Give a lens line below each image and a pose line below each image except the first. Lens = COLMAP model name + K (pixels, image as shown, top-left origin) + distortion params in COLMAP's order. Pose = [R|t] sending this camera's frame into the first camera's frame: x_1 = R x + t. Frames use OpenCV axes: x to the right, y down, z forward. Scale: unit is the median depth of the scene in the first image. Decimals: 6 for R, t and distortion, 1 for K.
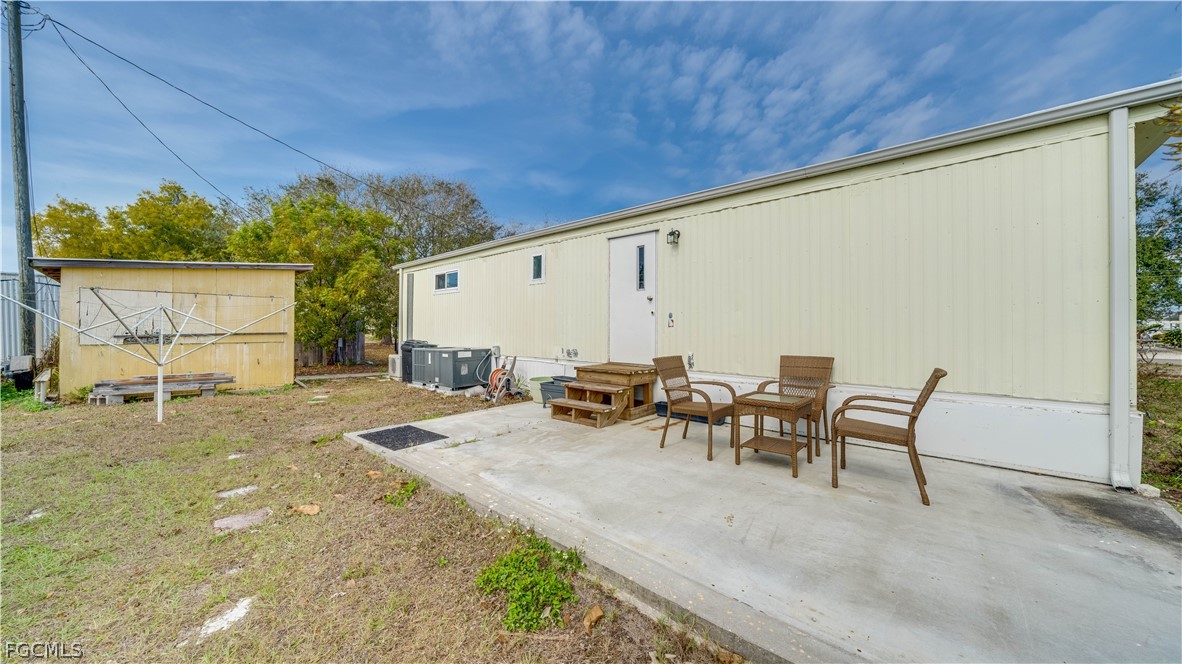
lens RADIAL K [[416.5, 0, 594.5], [0, 416.5, 328.7], [0, 0, 1]] dist [-0.006055, -0.000150]
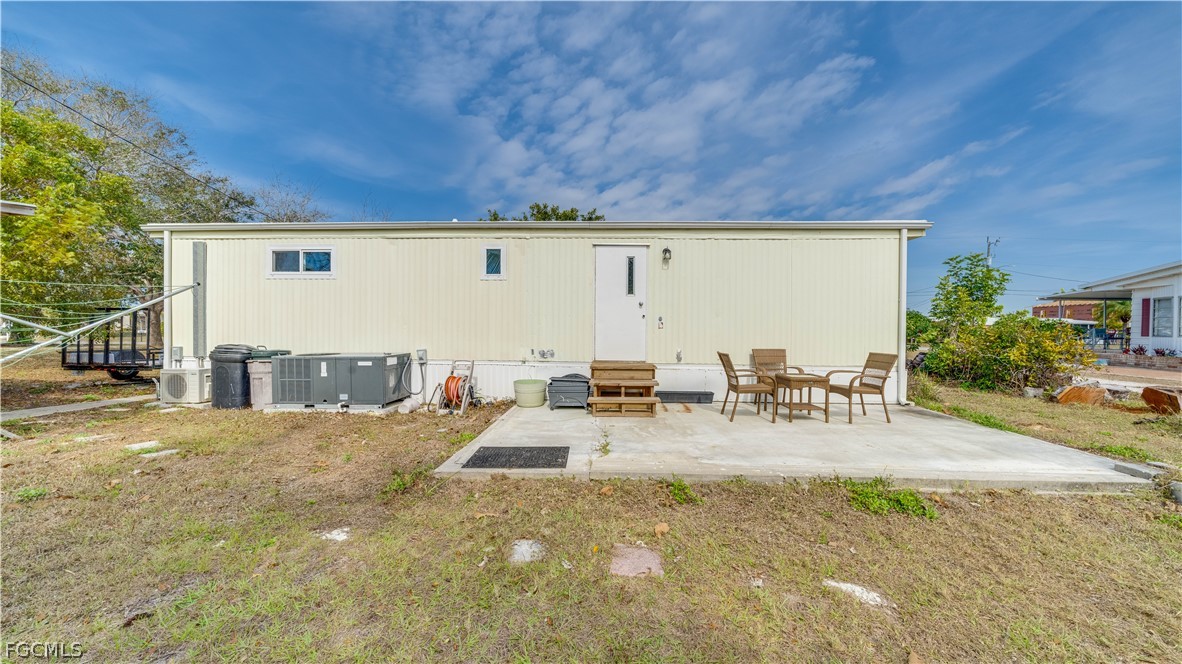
lens RADIAL K [[415.0, 0, 589.0], [0, 415.0, 335.1], [0, 0, 1]] dist [-0.005581, -0.000099]
pose [[0.761660, -0.005601, 0.647952, -0.665959], [-0.005460, 0.999872, 0.015061, -0.001723], [-0.647954, -0.015009, 0.761532, 0.197386]]
